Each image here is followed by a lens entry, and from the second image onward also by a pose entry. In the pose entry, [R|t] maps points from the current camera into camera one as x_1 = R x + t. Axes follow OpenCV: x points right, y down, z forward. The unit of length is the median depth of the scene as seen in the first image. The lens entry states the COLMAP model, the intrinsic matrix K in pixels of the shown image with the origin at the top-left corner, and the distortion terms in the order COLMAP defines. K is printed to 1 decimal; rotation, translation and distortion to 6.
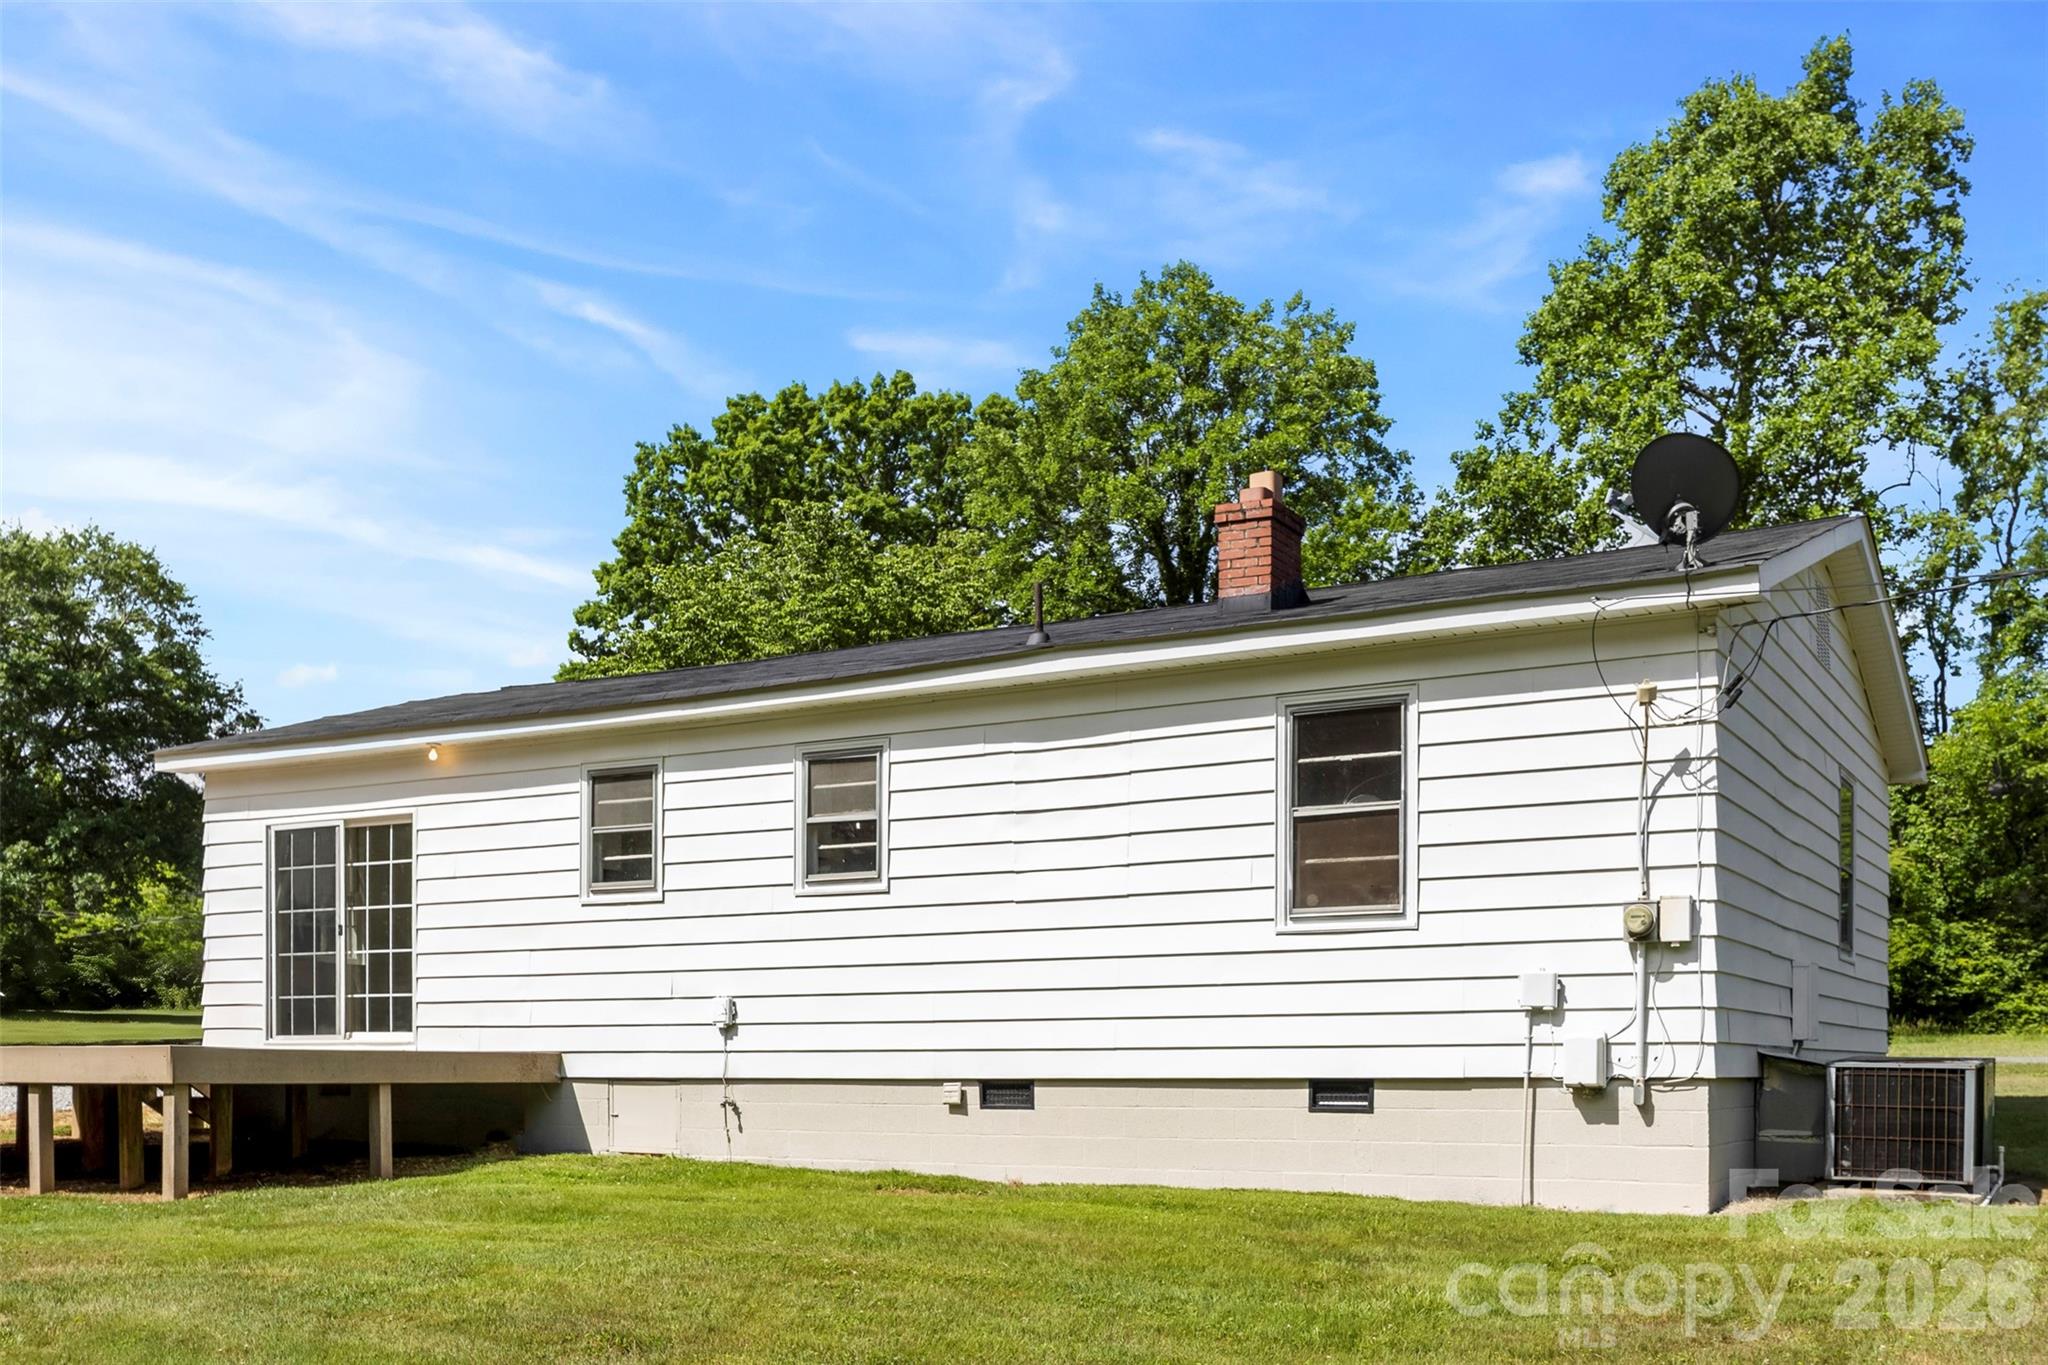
lens RADIAL K [[2056.7, 0, 991.5], [0, 2056.7, 1078.8], [0, 0, 1]] dist [0.010531, 0.000000]
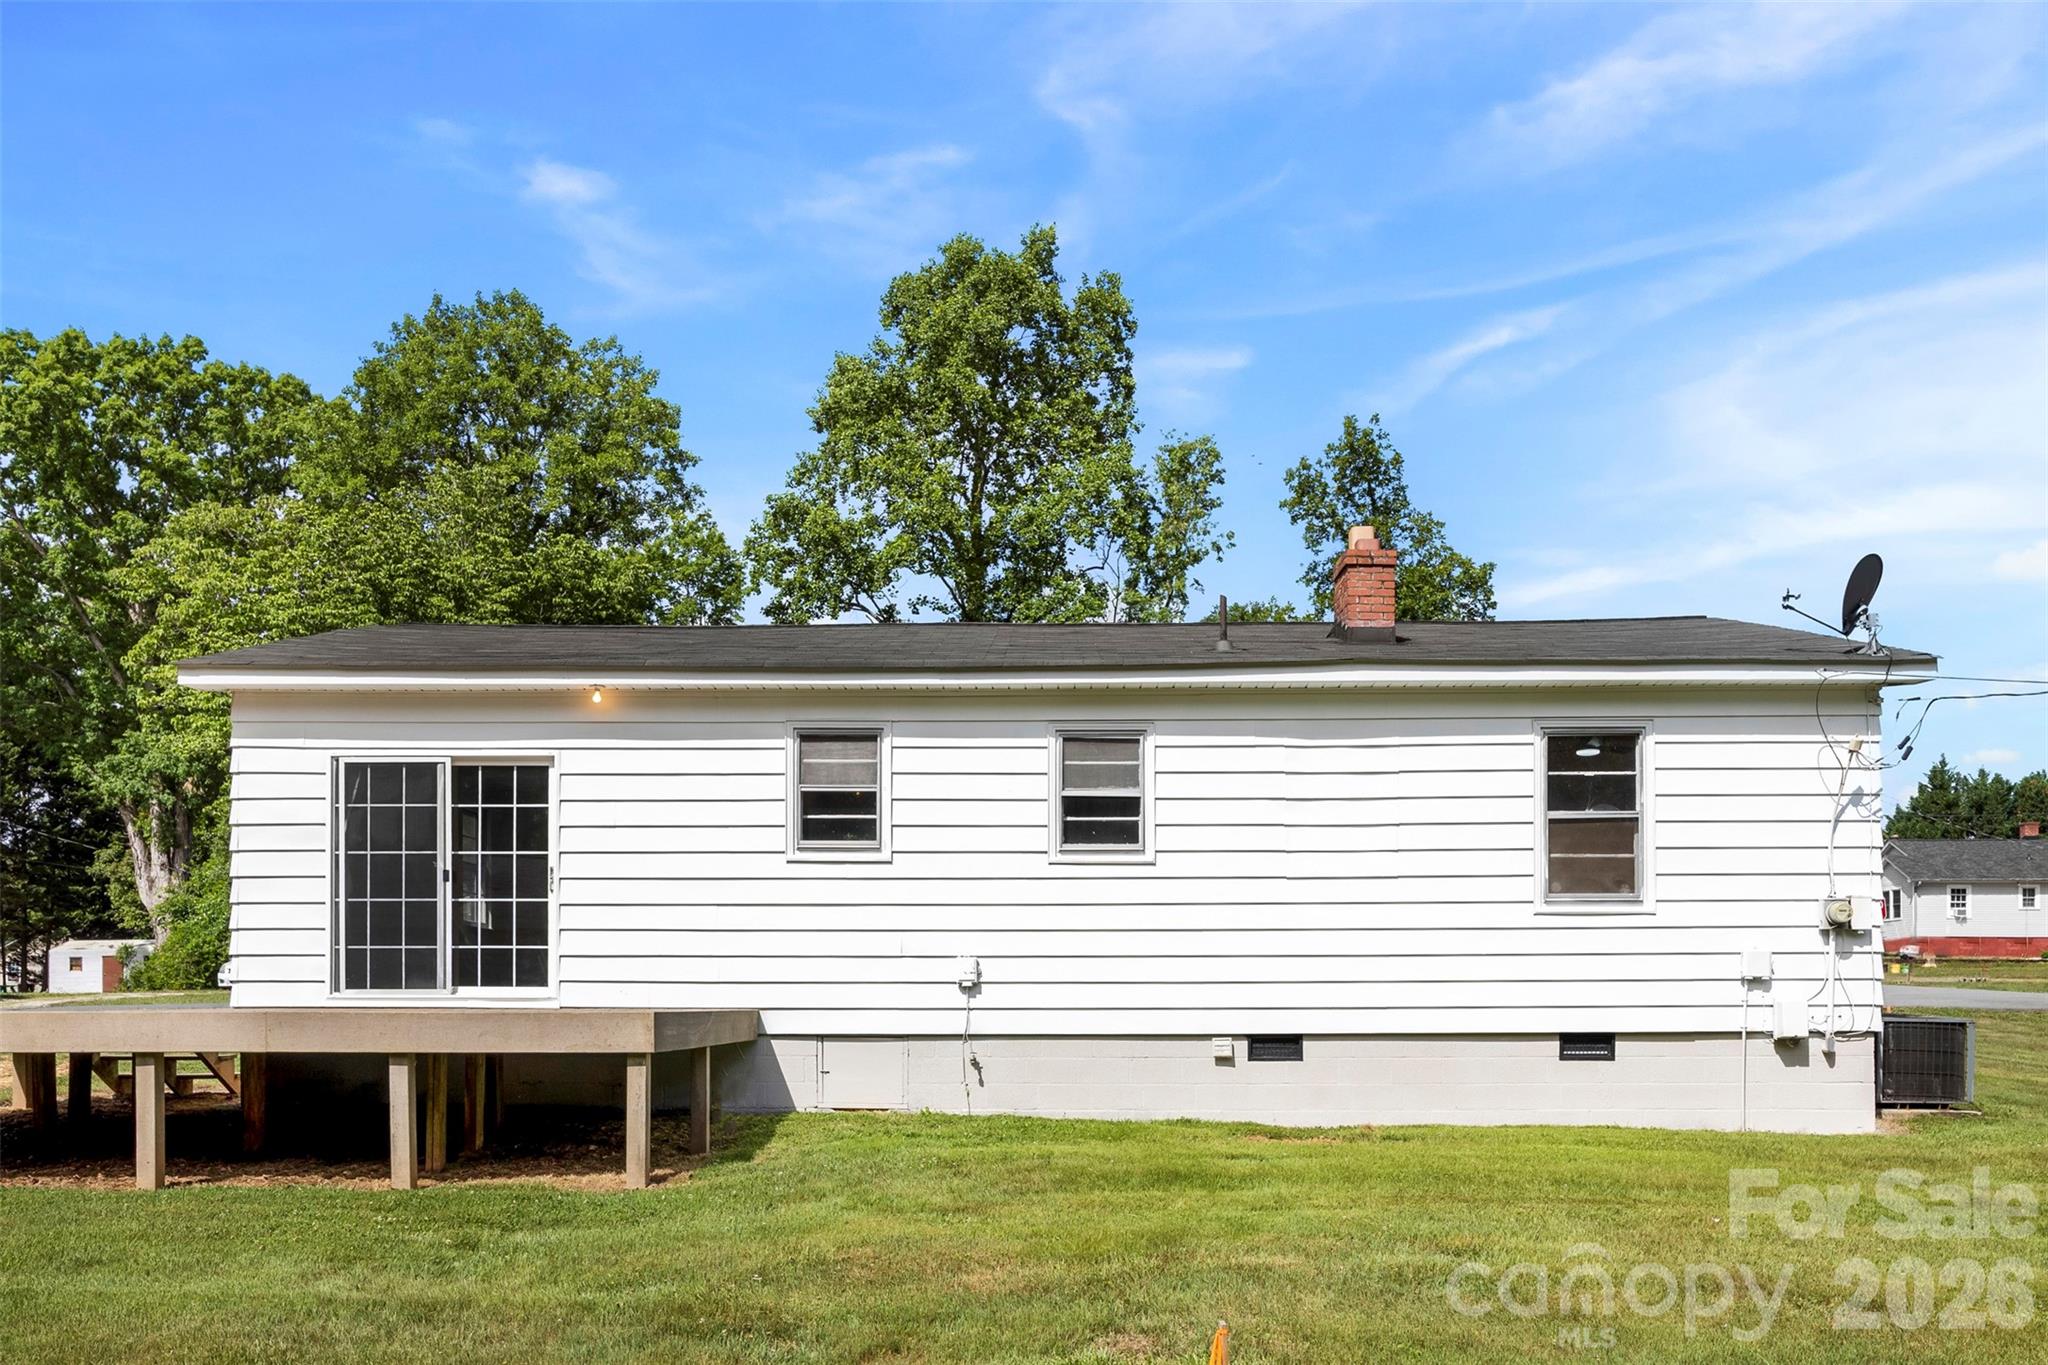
lens RADIAL K [[1723.7, 0, 1024.9], [0, 1723.7, 960.8], [0, 0, 1]] dist [-0.003091, 0.010321]
pose [[0.869388, 0.010844, 0.494010, -0.513151], [0.003474, 0.999600, -0.028055, -0.012534], [-0.494117, 0.026107, 0.869003, 0.218695]]
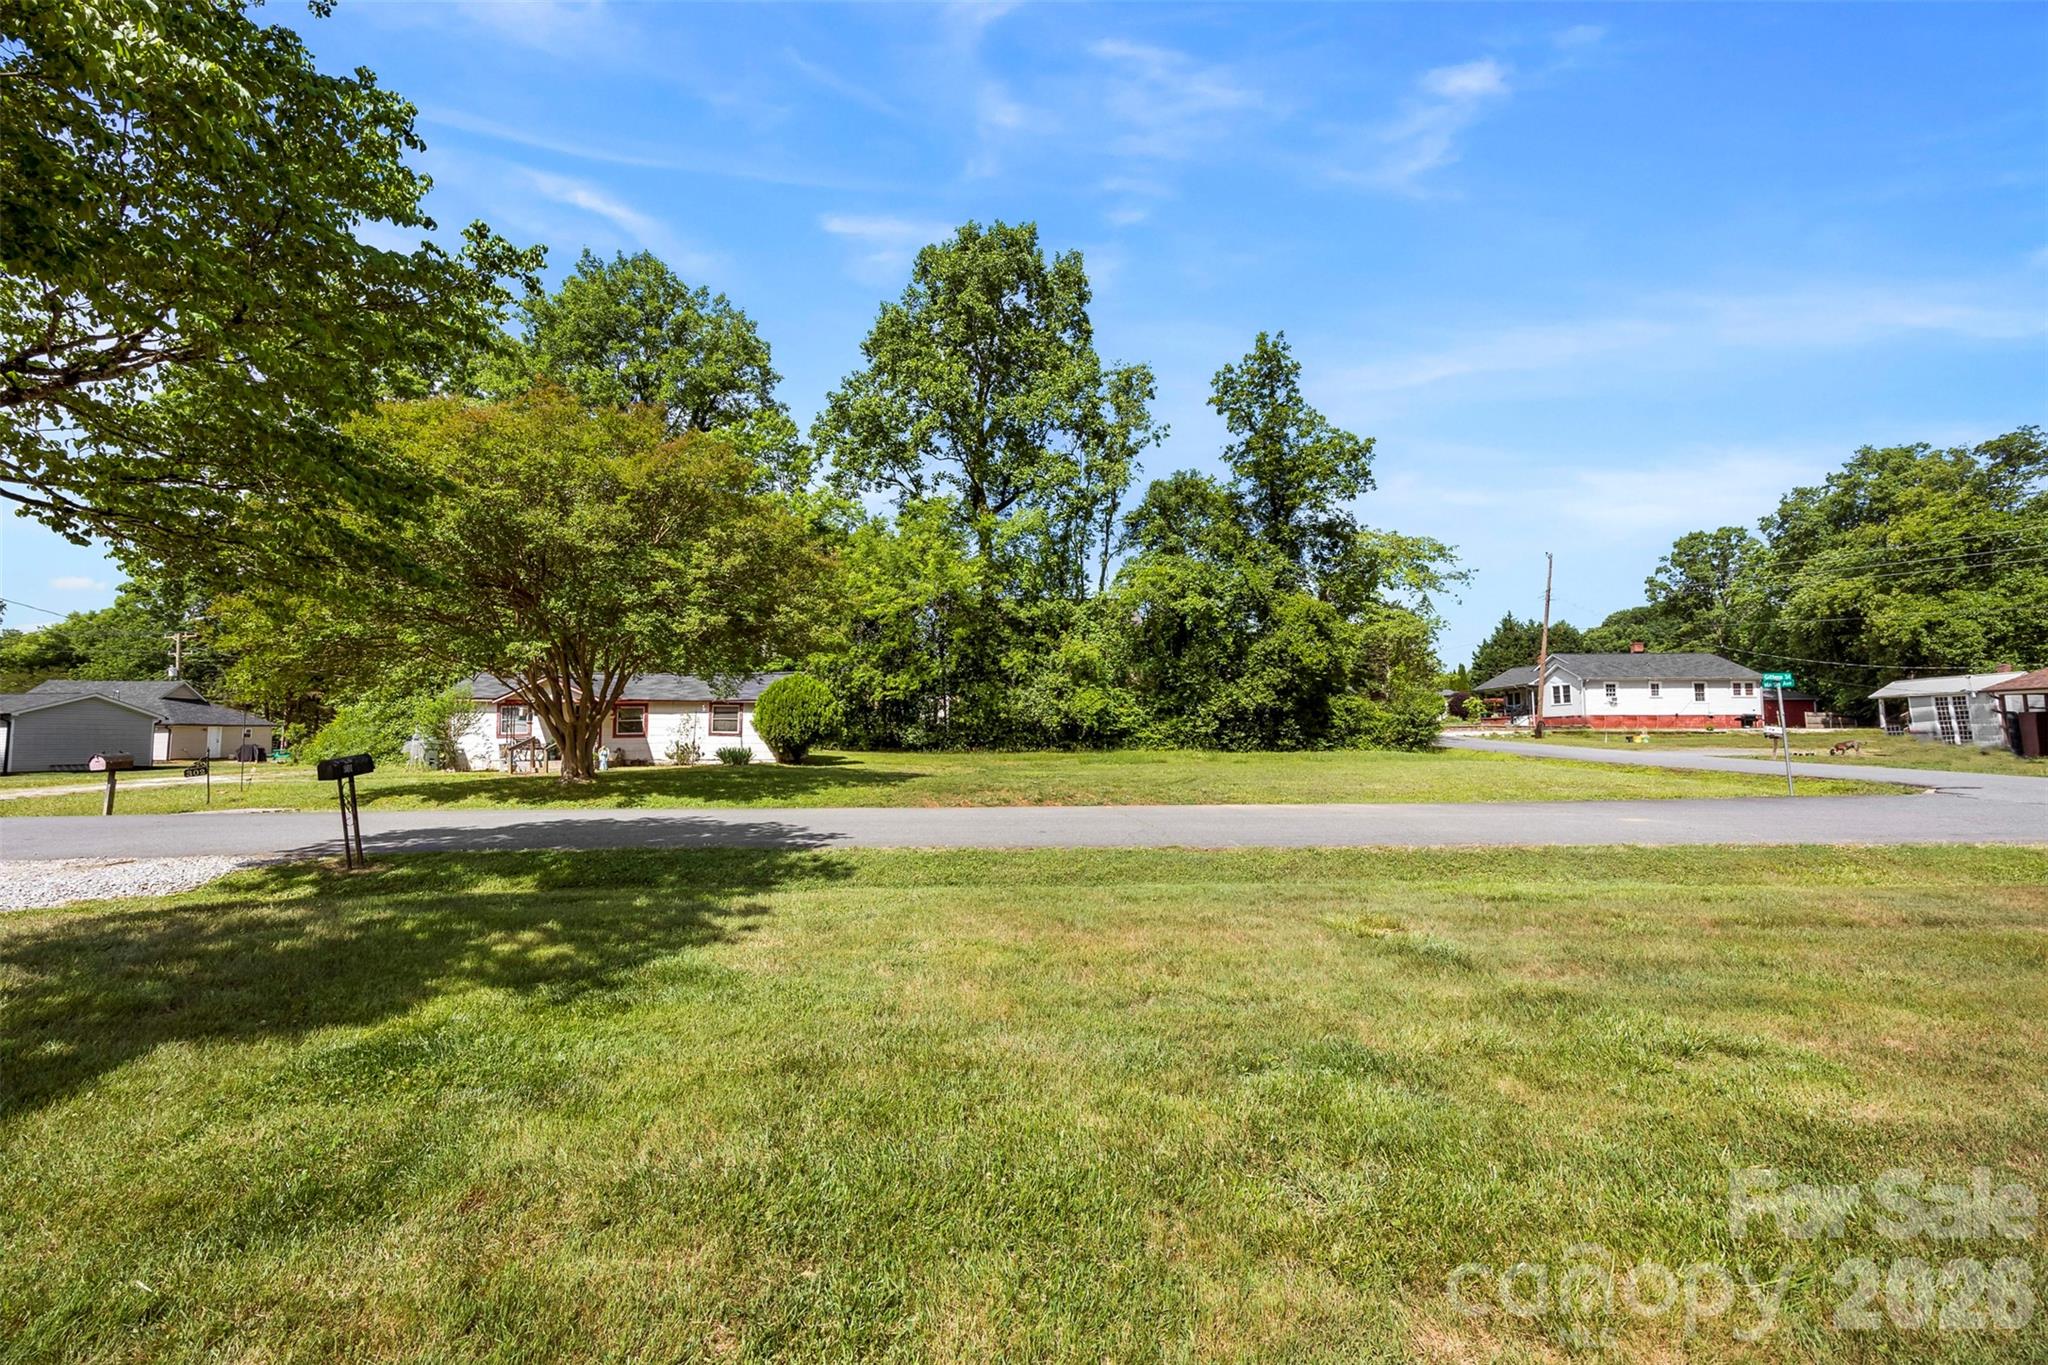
lens RADIAL K [[793.8, 0, 1010.7], [0, 793.8, 685.5], [0, 0, 1]] dist [-0.011204, 0.000258]
pose [[0.850881, 0.032231, 0.524368, 0.098707], [0.006794, 0.997358, -0.072328, -0.102324], [-0.525314, 0.065105, 0.848414, 1.513031]]
